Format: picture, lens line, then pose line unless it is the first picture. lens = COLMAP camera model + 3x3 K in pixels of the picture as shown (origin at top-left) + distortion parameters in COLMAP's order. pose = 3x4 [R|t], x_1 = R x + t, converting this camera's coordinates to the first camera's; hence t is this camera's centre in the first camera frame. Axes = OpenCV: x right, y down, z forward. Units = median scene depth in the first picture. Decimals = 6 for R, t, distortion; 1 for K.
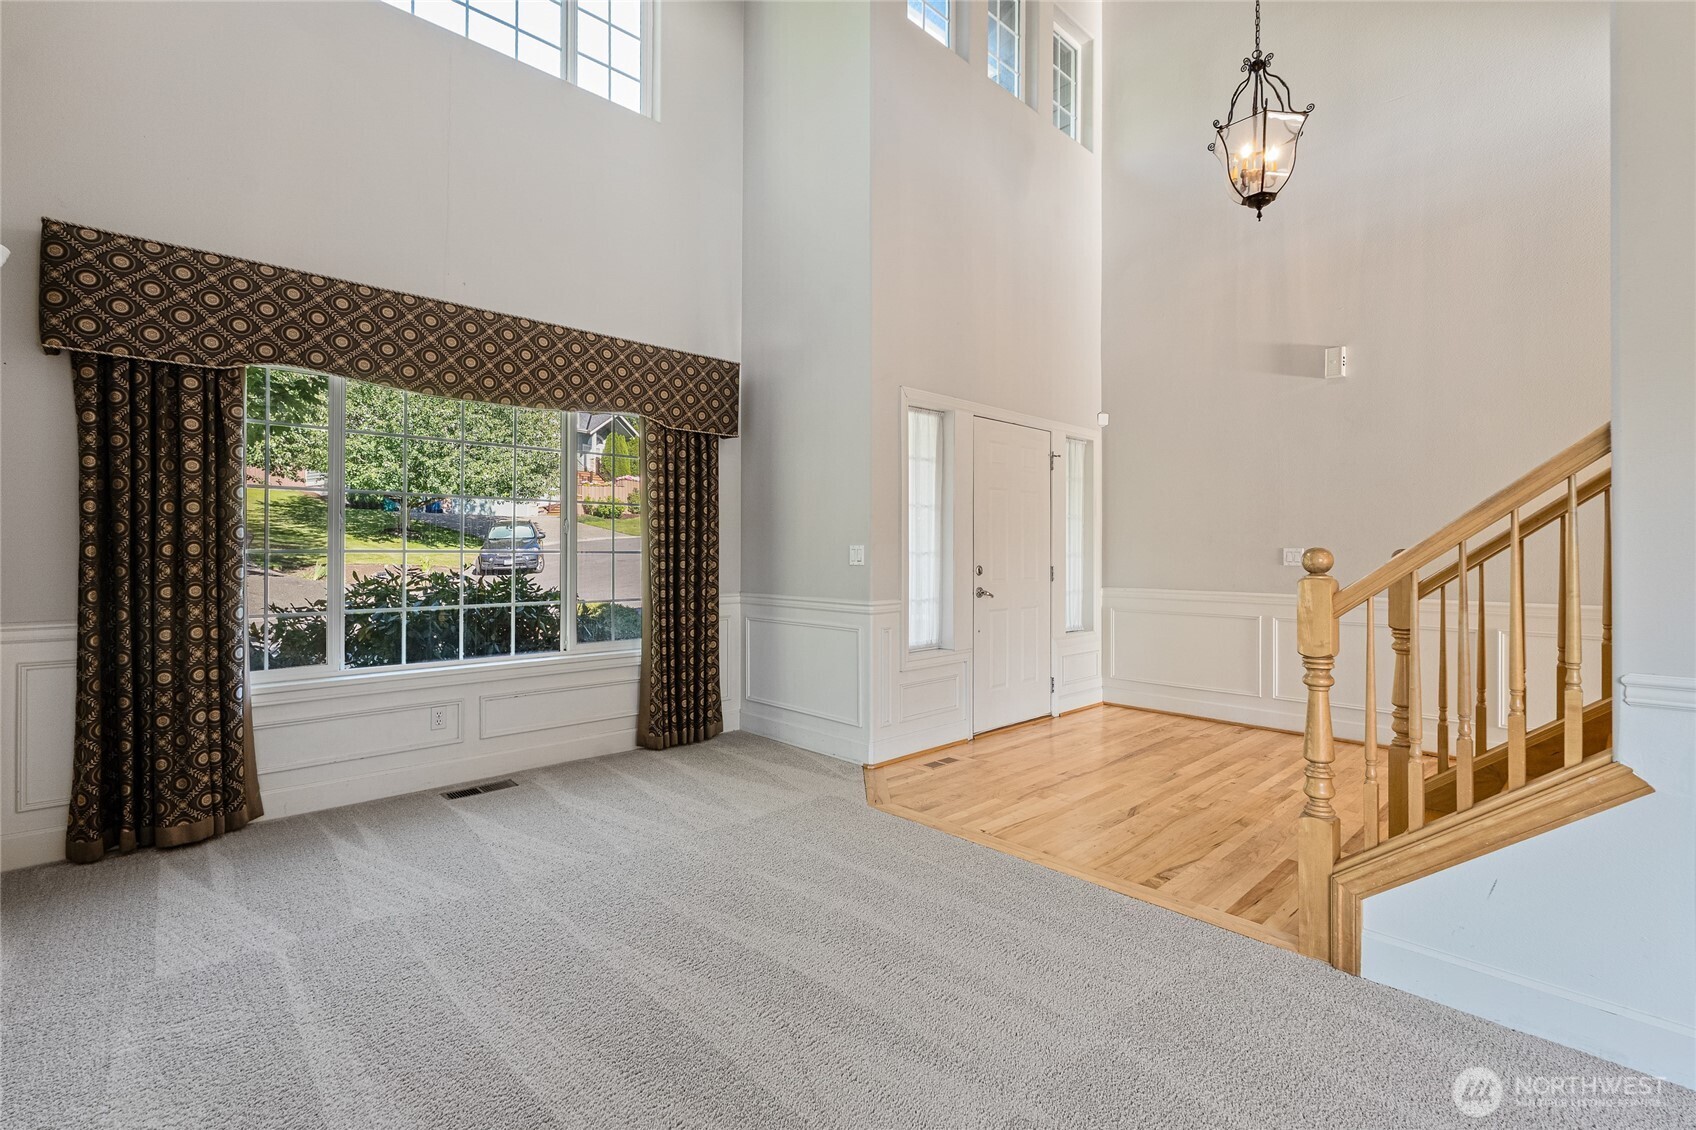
lens RADIAL K [[766.6, 0, 848.0], [0, 766.6, 551.7], [0, 0, 1]] dist [-0.009195, 0.000473]
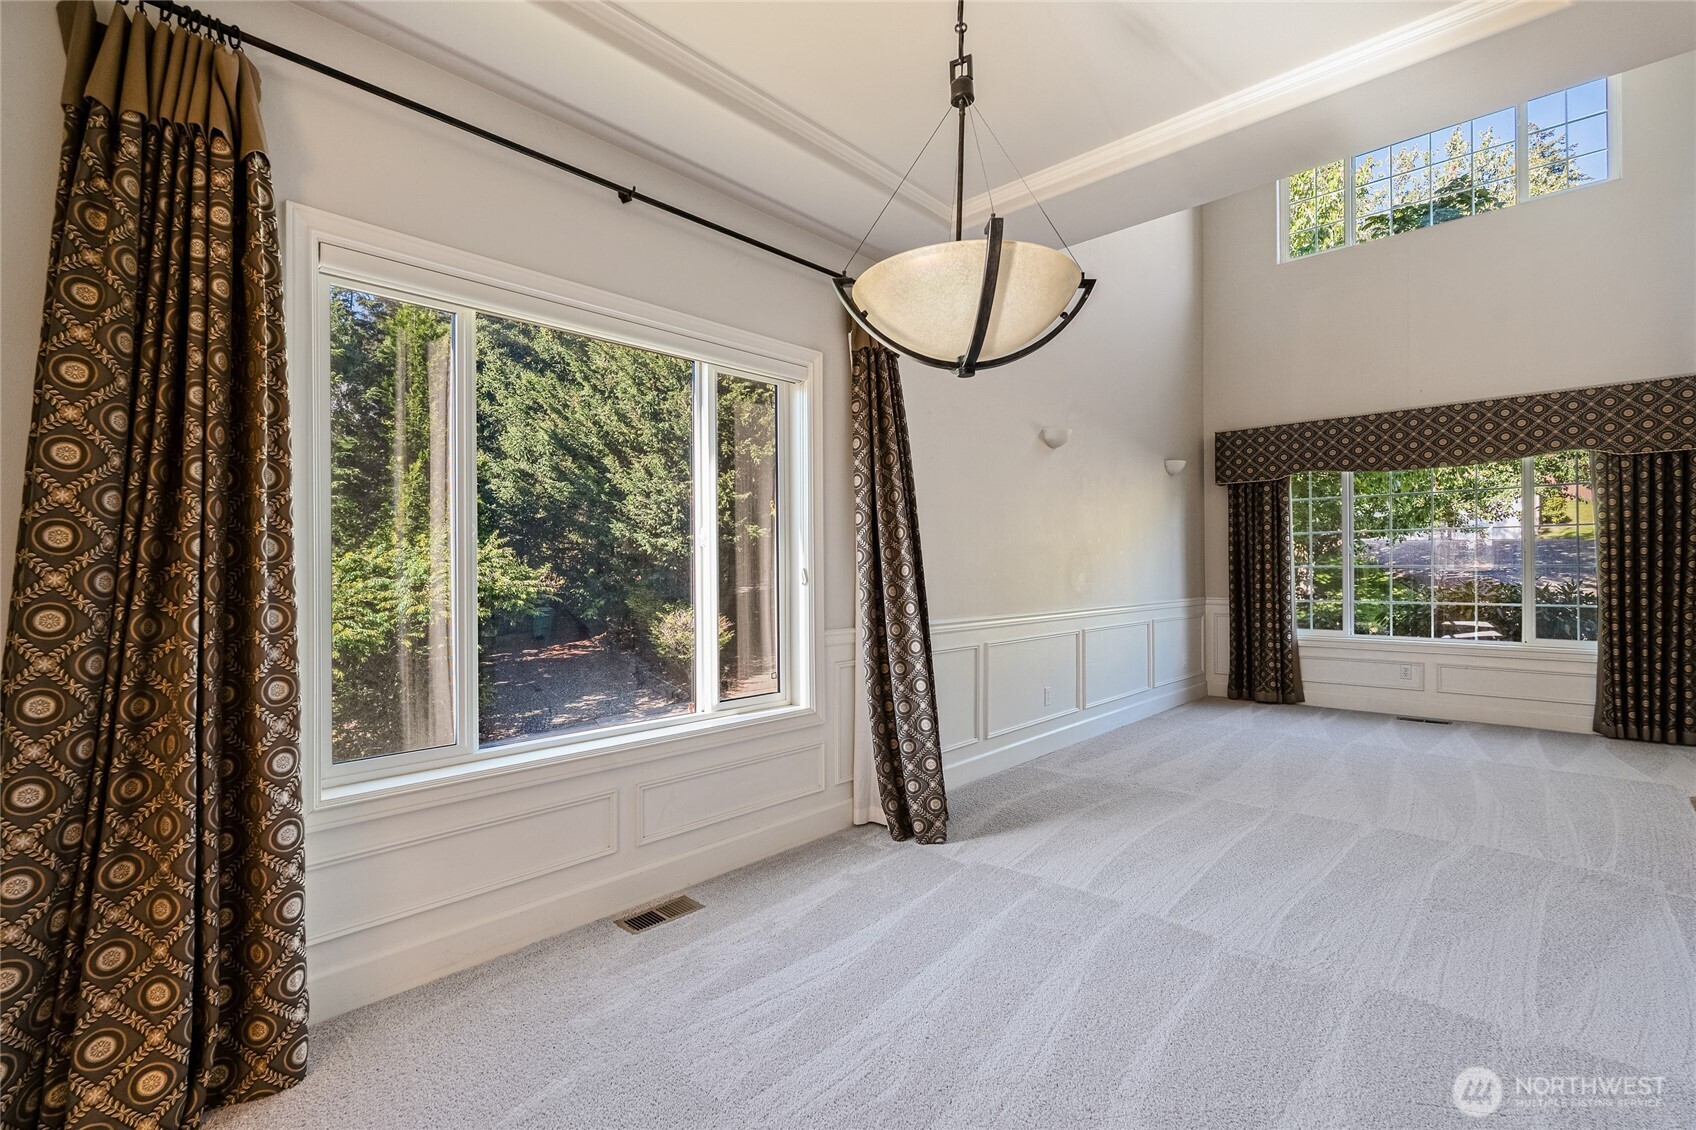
lens RADIAL K [[766.6, 0, 841.2], [0, 766.6, 568.3], [0, 0, 1]] dist [-0.009195, 0.000473]
pose [[0.032475, -0.006922, -0.999449, 1.202956], [0.004579, 0.999967, -0.006776, 0.011034], [0.999462, -0.004356, 0.032505, -0.260506]]
